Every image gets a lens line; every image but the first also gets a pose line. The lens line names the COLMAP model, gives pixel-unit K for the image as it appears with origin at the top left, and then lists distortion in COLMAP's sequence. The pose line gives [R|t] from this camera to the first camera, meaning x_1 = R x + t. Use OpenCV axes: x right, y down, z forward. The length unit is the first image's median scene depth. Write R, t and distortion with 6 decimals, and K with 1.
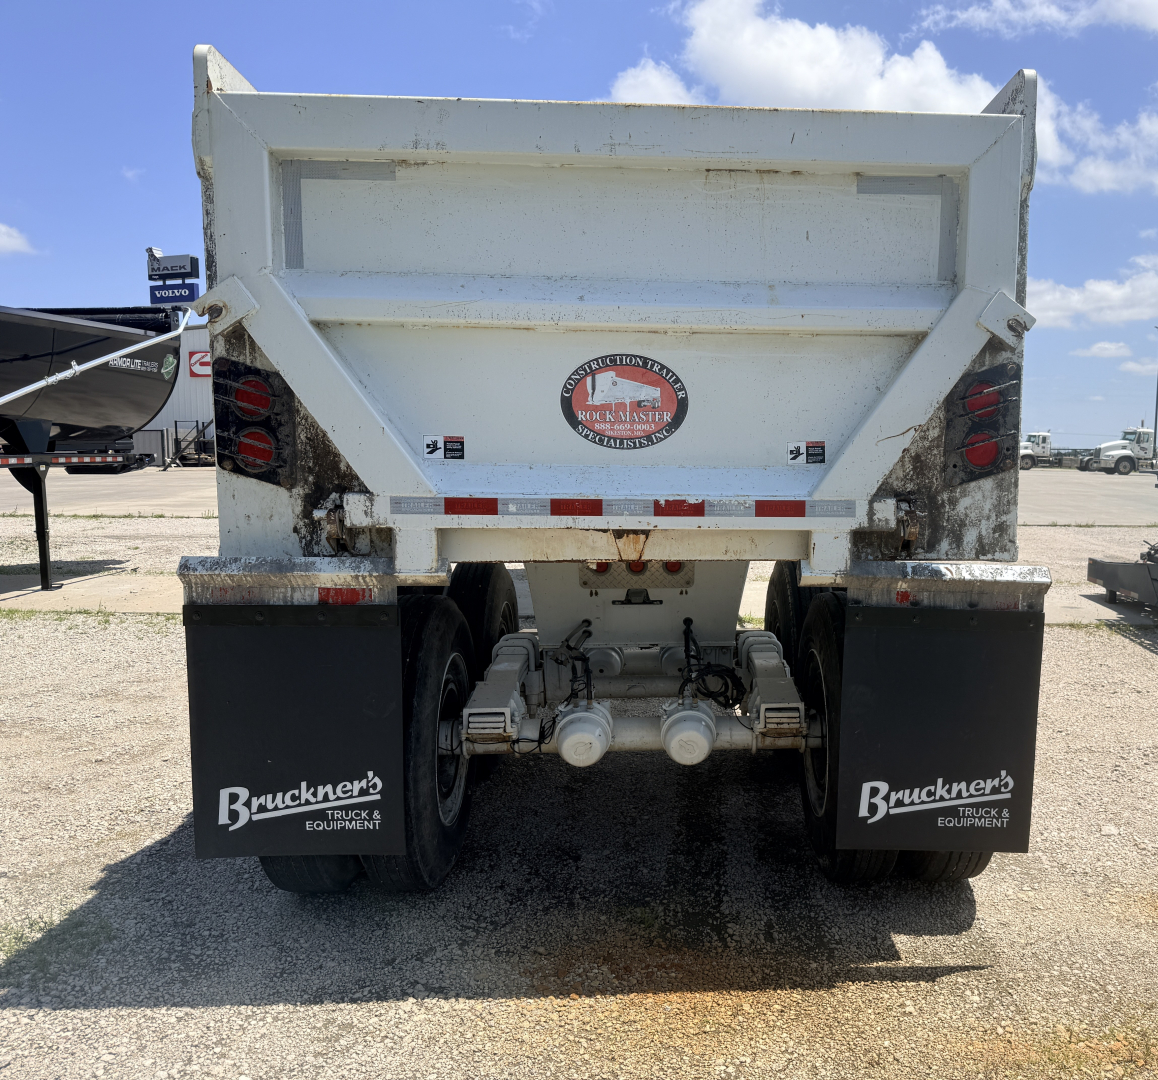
lens RADIAL K [[996.4, 0, 844.4], [0, 996.4, 574.8], [0, 0, 1]] dist [0.089845, -0.090693]
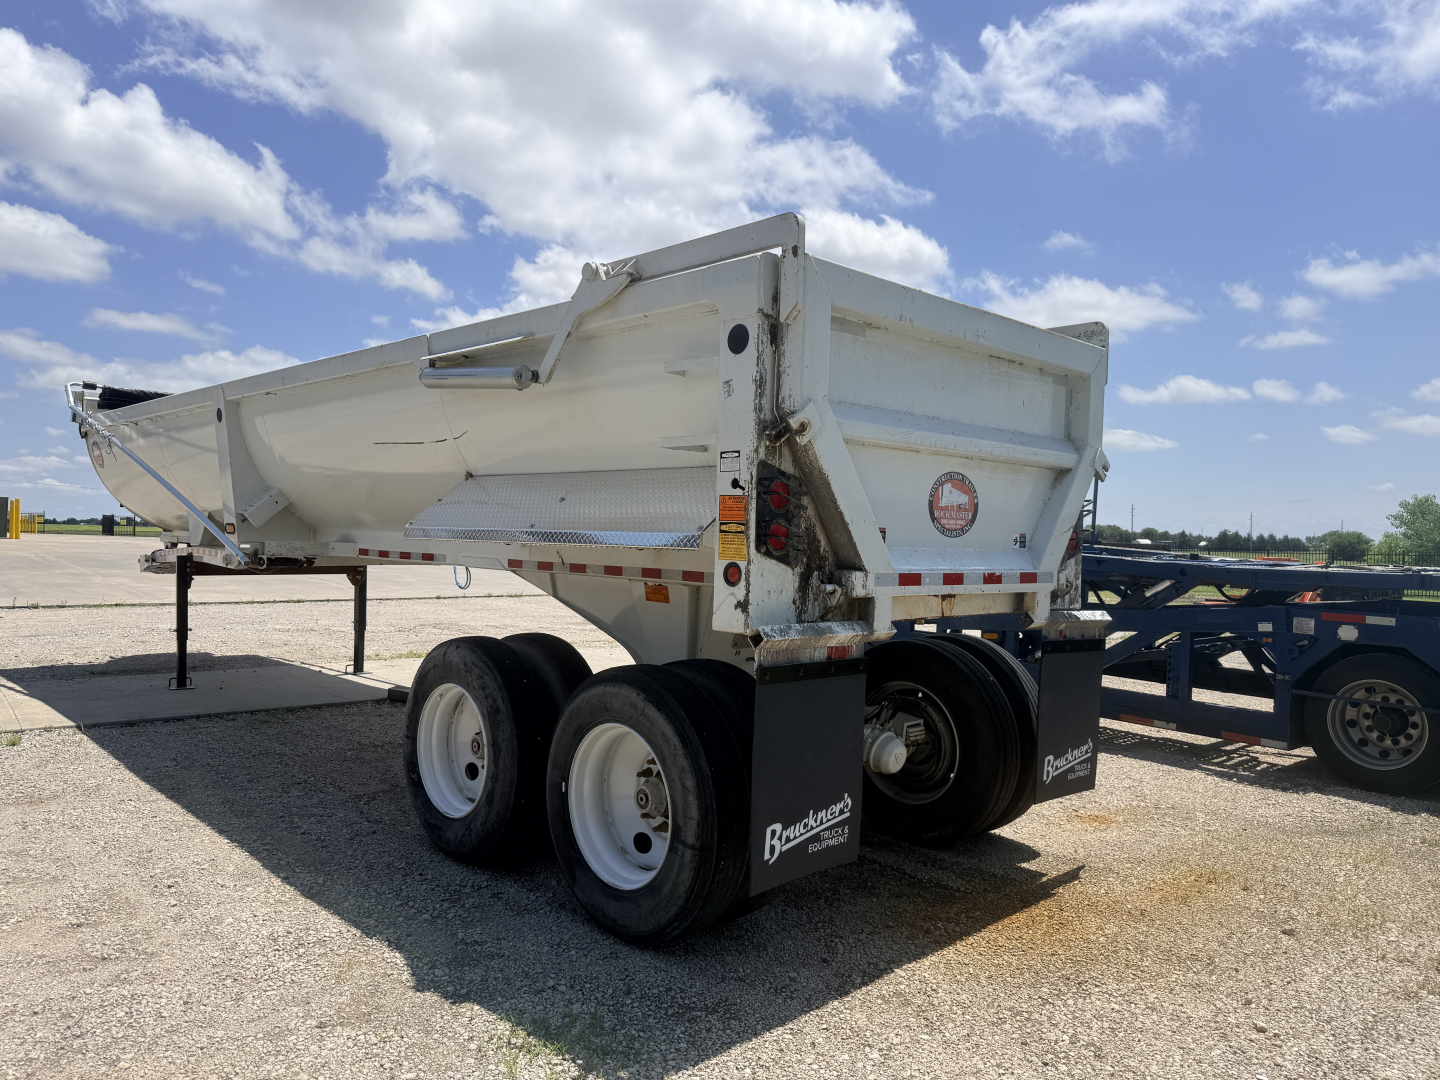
lens RADIAL K [[988.1, 0, 716.2], [0, 988.1, 569.4], [0, 0, 1]] dist [0.075510, -0.115318]
pose [[0.757287, -0.007970, 0.653034, -1.379462], [0.059179, 0.996649, -0.056462, -0.021191], [-0.650395, 0.081404, 0.755221, 0.161416]]
